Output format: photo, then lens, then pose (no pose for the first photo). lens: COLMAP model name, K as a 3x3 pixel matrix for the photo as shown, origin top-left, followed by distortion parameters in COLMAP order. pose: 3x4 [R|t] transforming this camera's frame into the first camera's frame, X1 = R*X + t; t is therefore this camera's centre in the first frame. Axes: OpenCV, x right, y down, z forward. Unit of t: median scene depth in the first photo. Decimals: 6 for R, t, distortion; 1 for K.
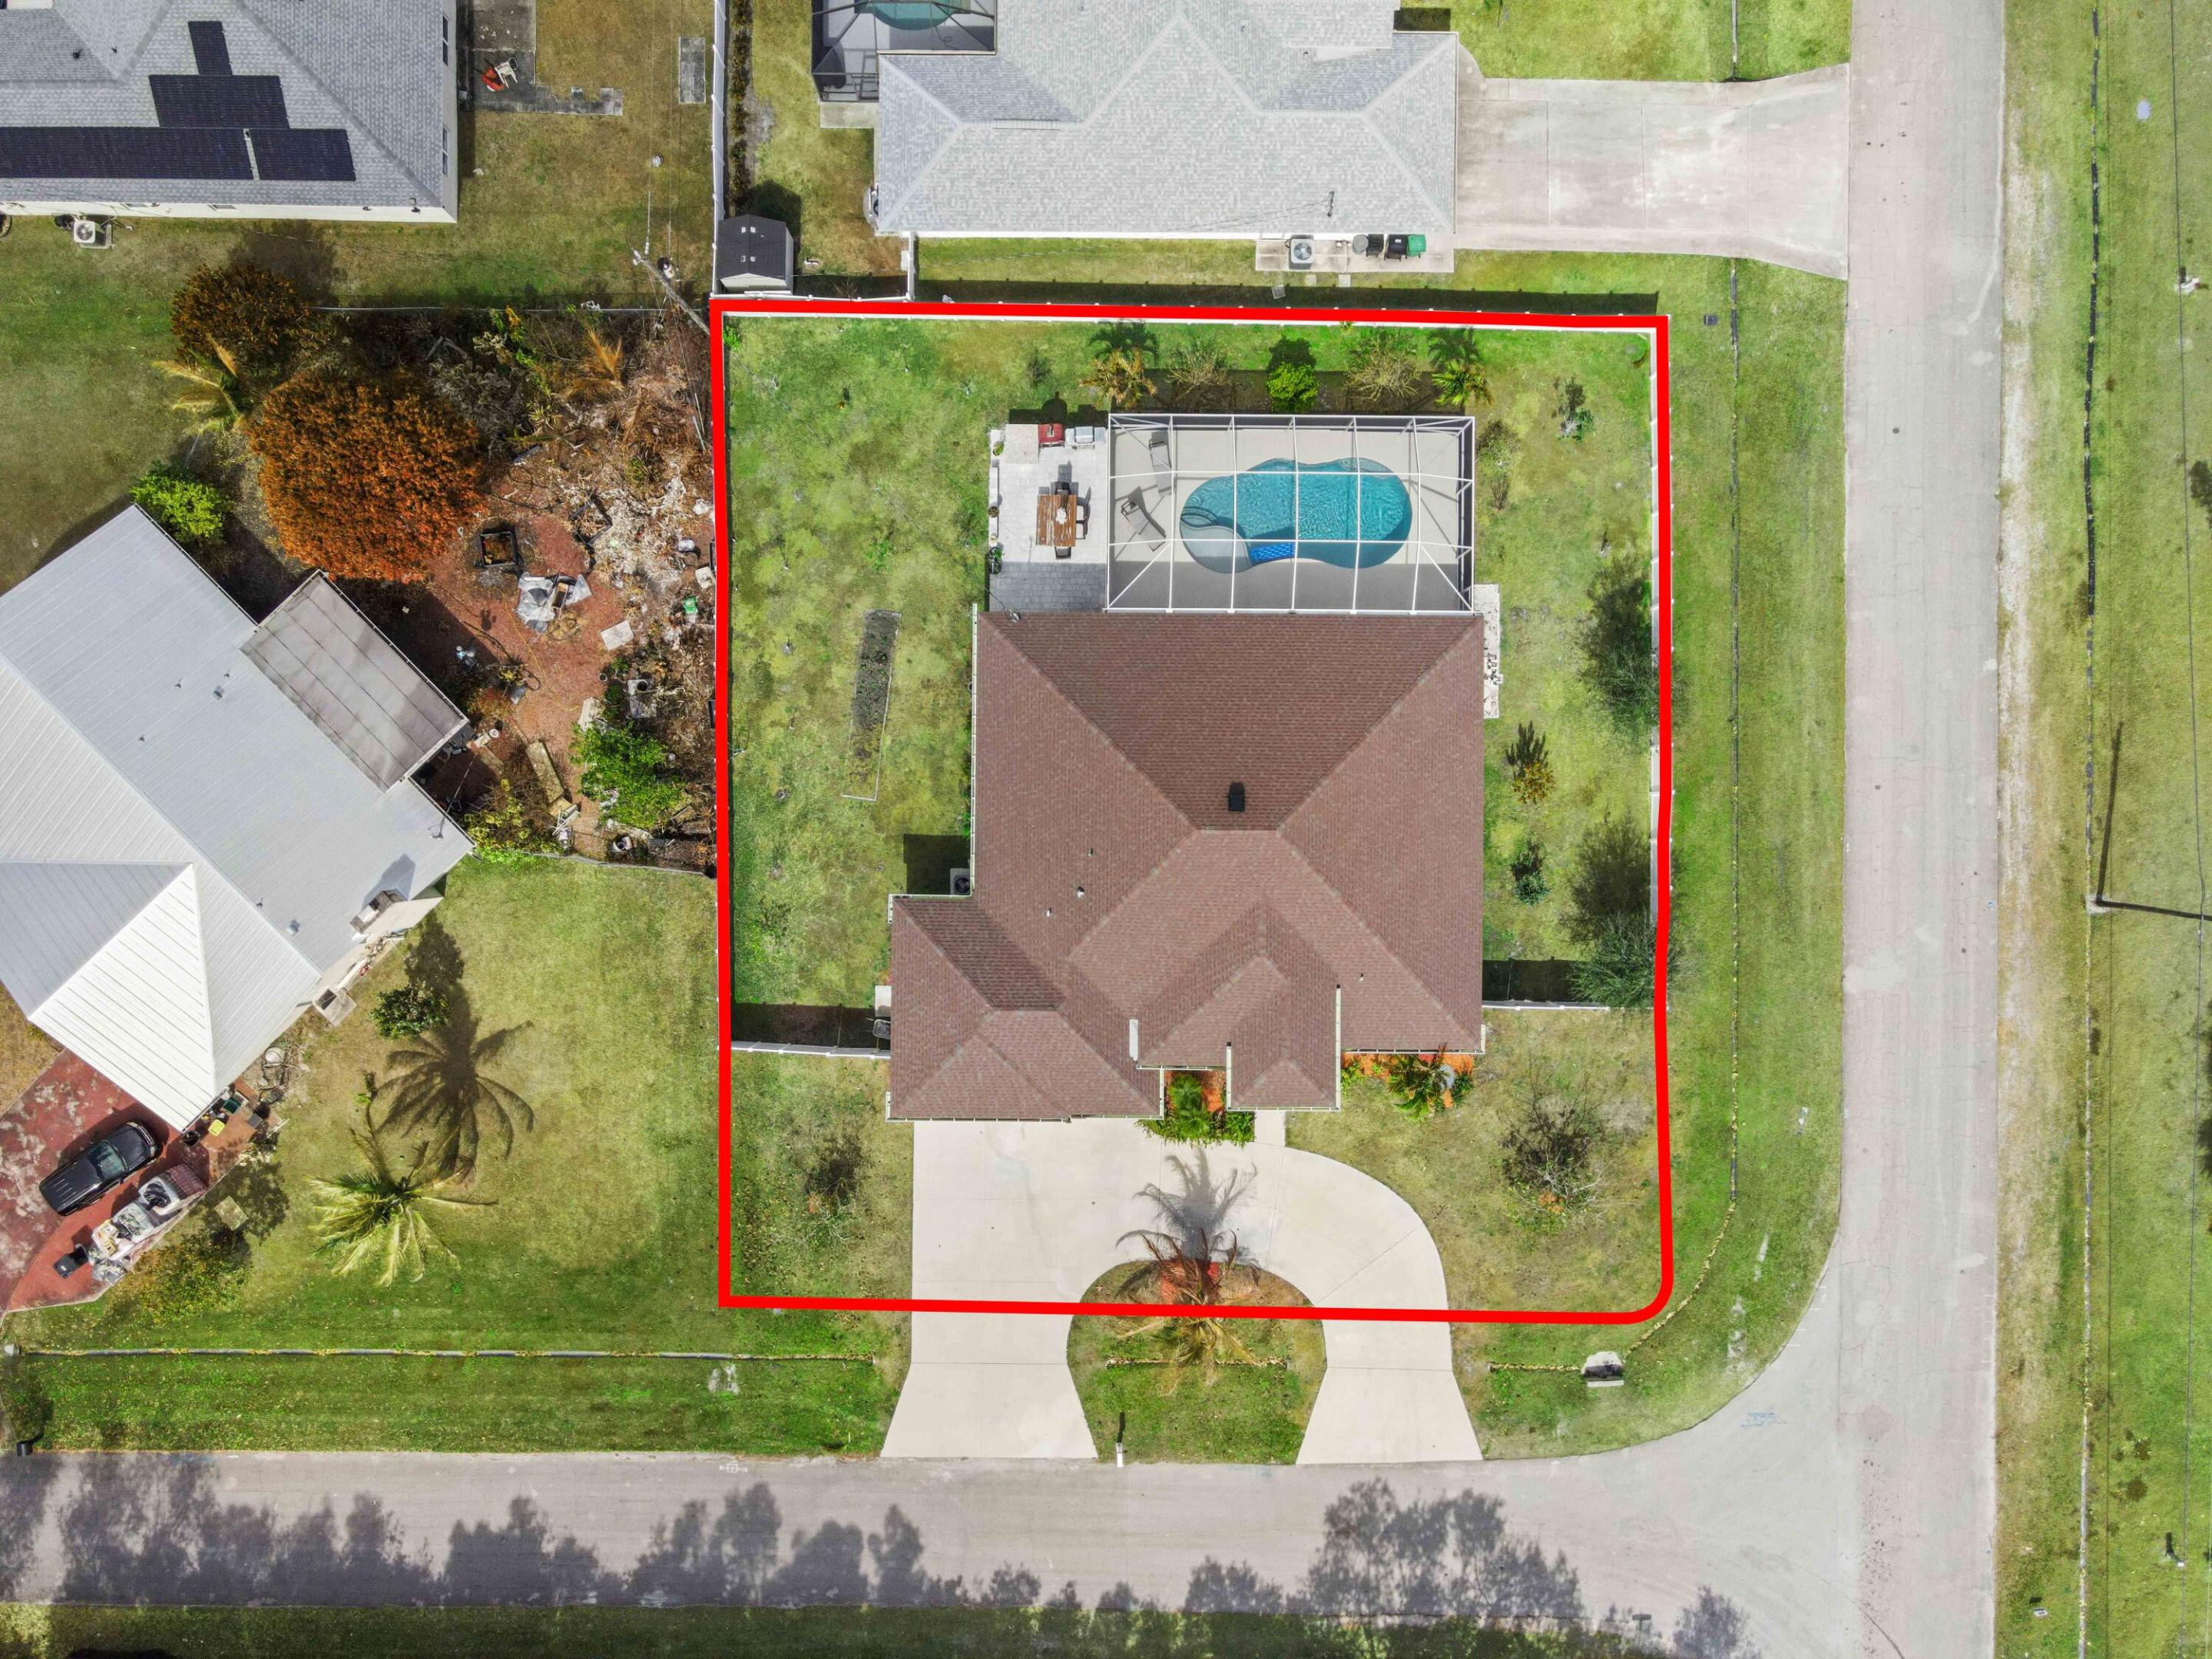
lens RADIAL K [[1609.5, 0, 1083.4], [0, 1609.5, 828.1], [0, 0, 1]] dist [0.013470, 0.004213]
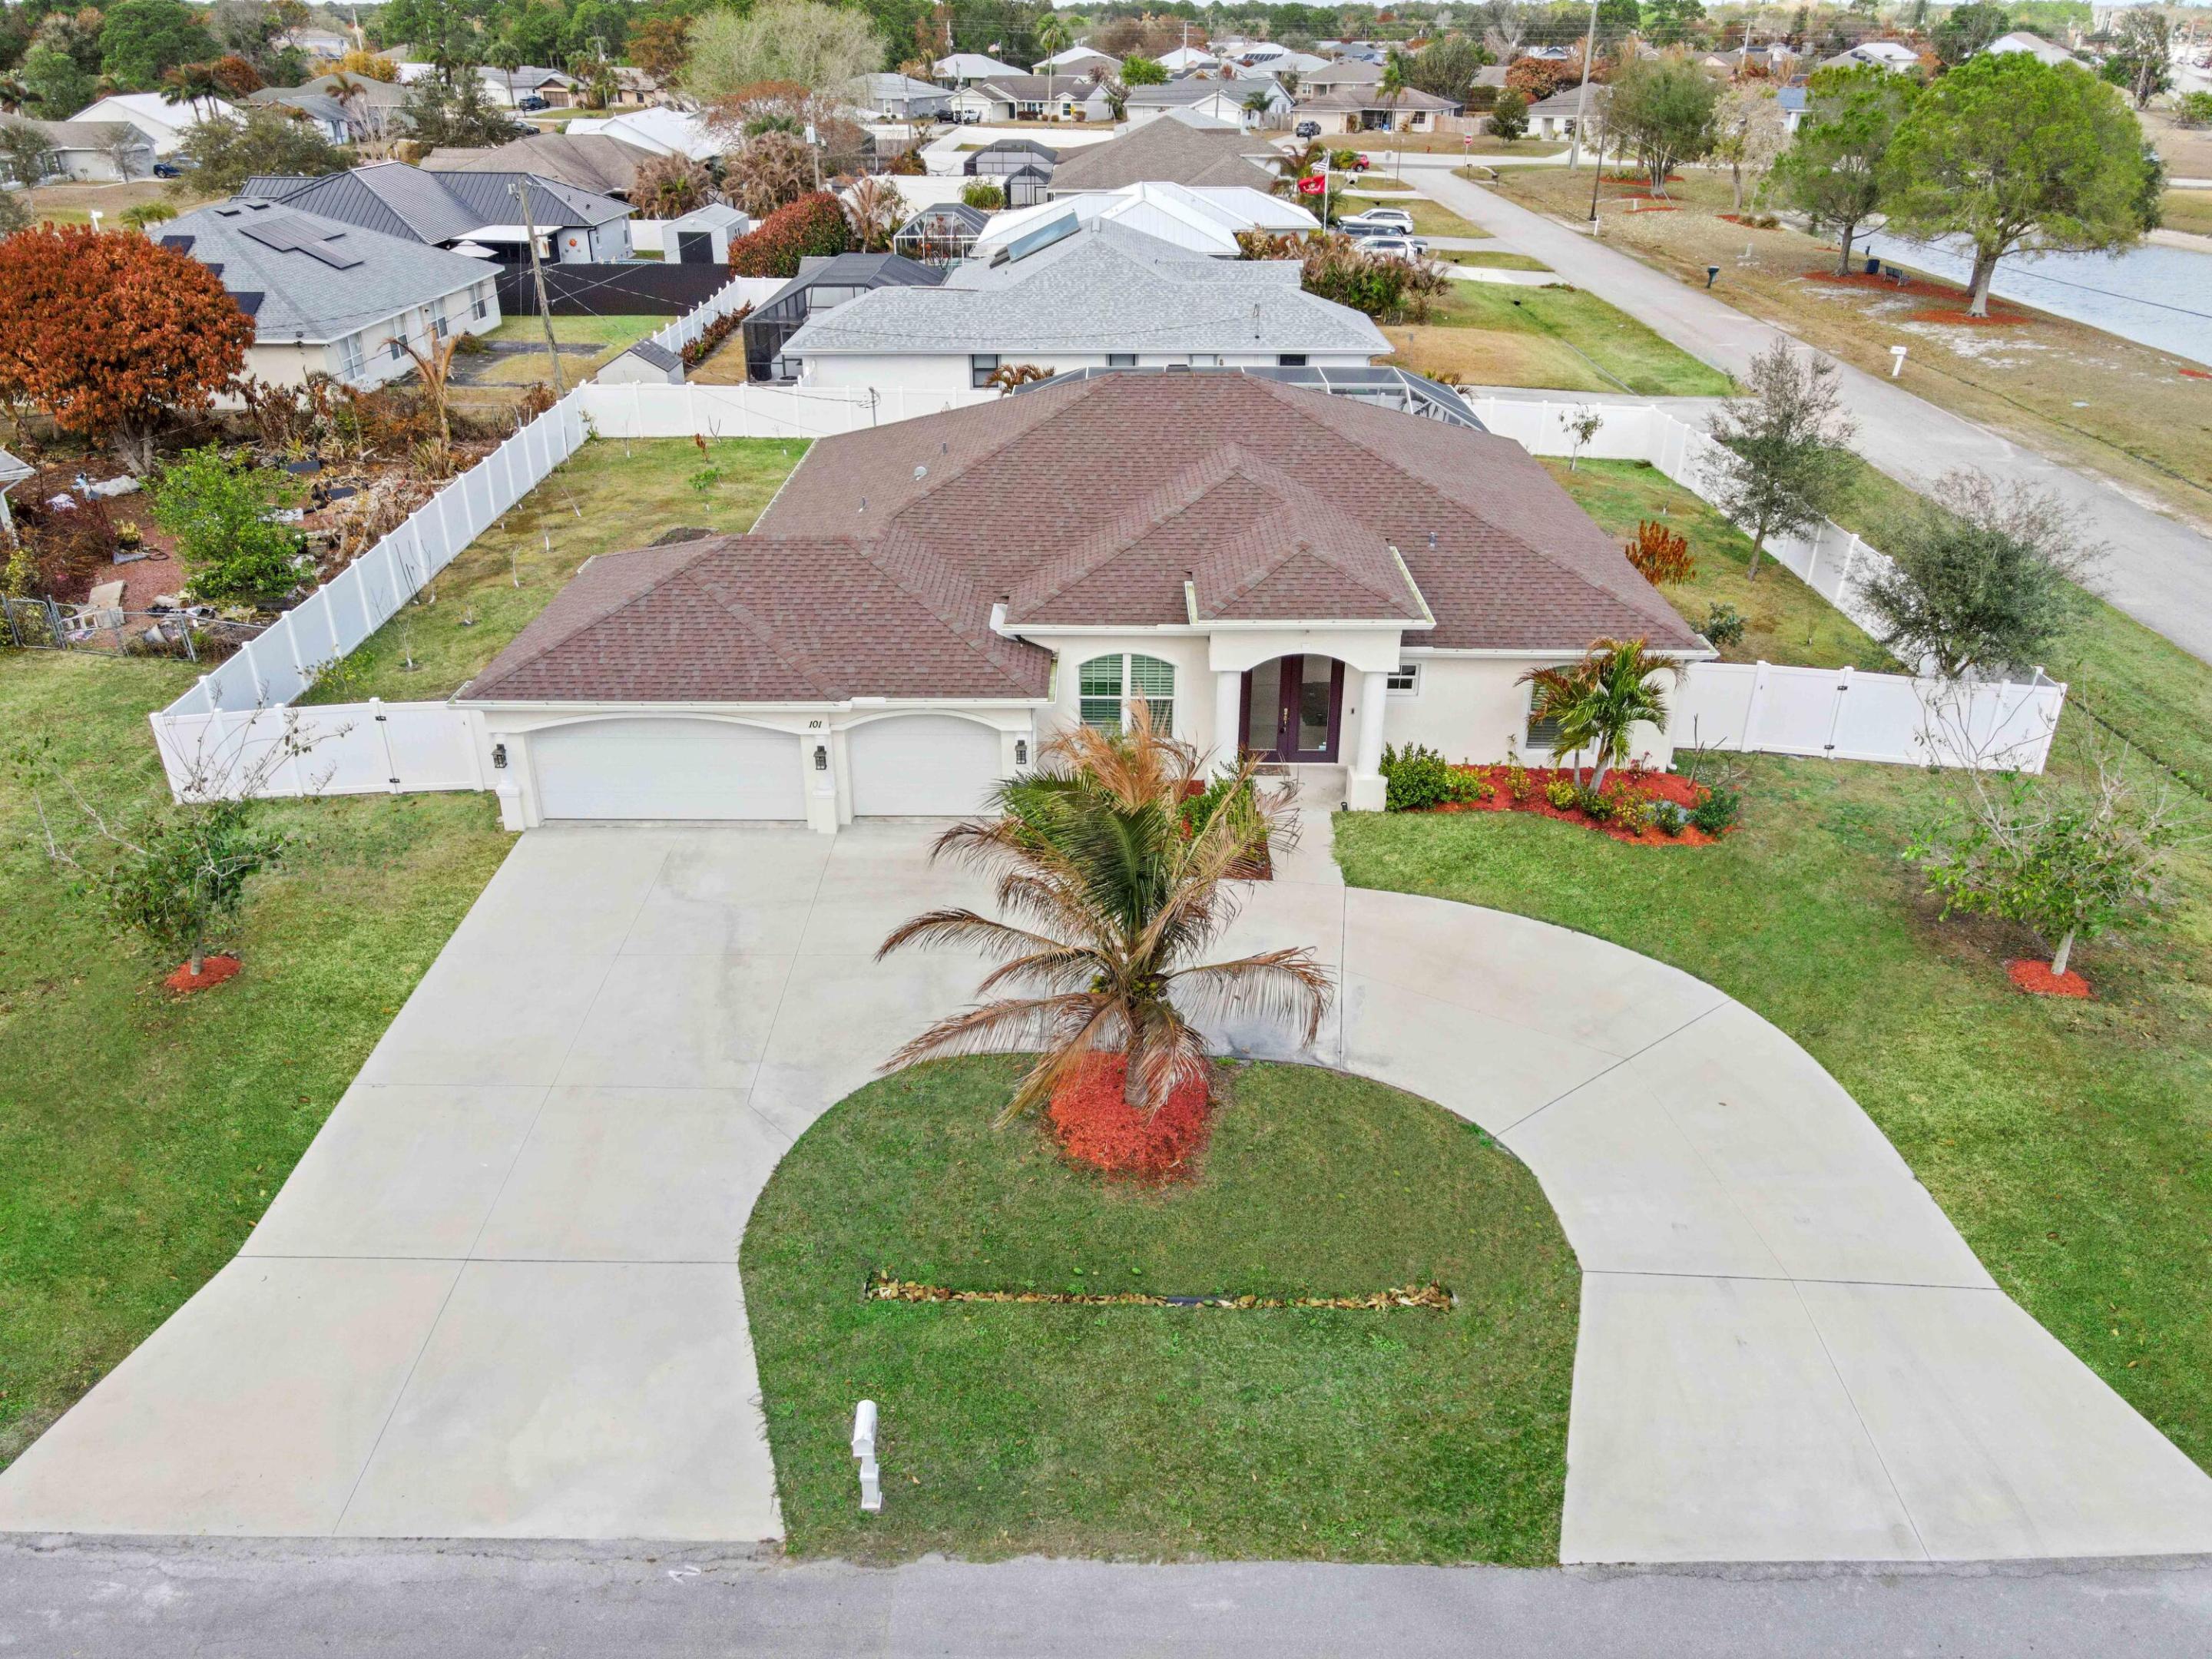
lens RADIAL K [[1609.5, 0, 1083.4], [0, 1609.5, 828.1], [0, 0, 1]] dist [0.013470, 0.004213]
pose [[0.999958, -0.000815, -0.009143, 0.059500], [-0.007765, 0.456017, -0.889937, 0.567725], [0.004895, 0.889971, 0.455992, 0.782807]]
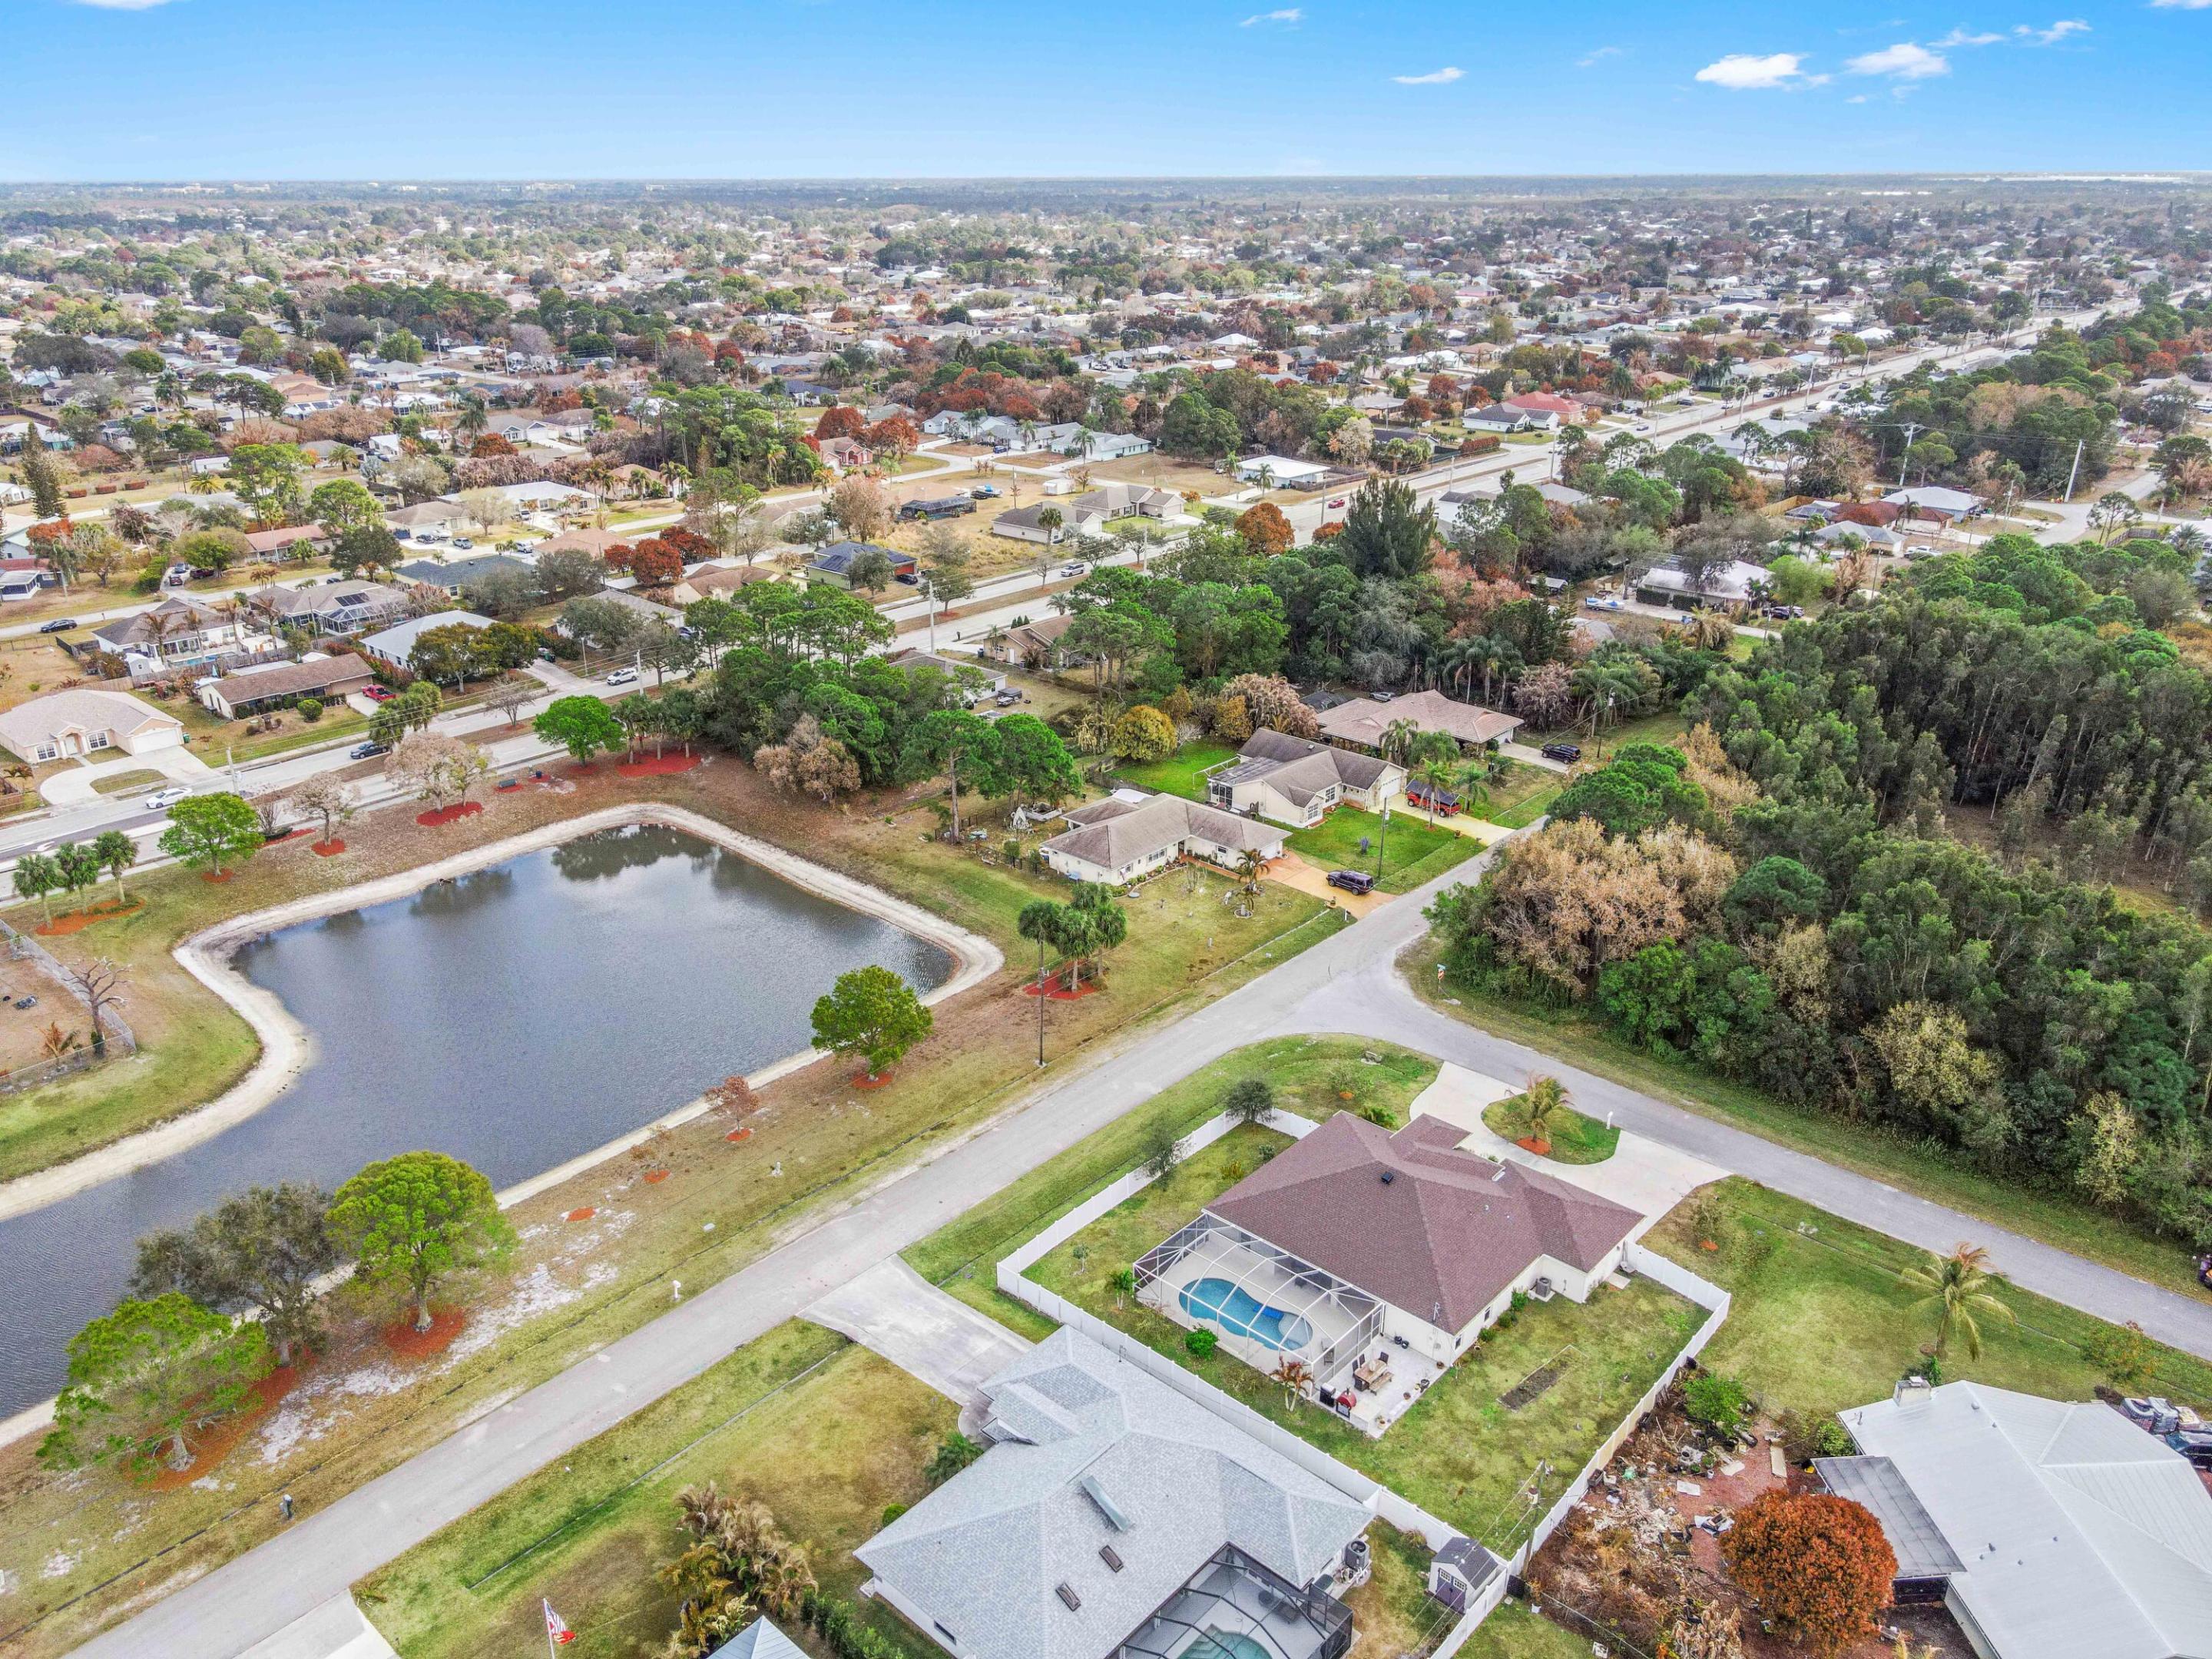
lens RADIAL K [[1609.5, 0, 1083.4], [0, 1609.5, 828.1], [0, 0, 1]] dist [0.013470, 0.004213]
pose [[-0.735328, -0.253357, 0.628572, -0.632119], [0.677698, -0.280573, 0.679708, -1.248329], [0.004152, 0.925791, 0.378013, -0.056940]]
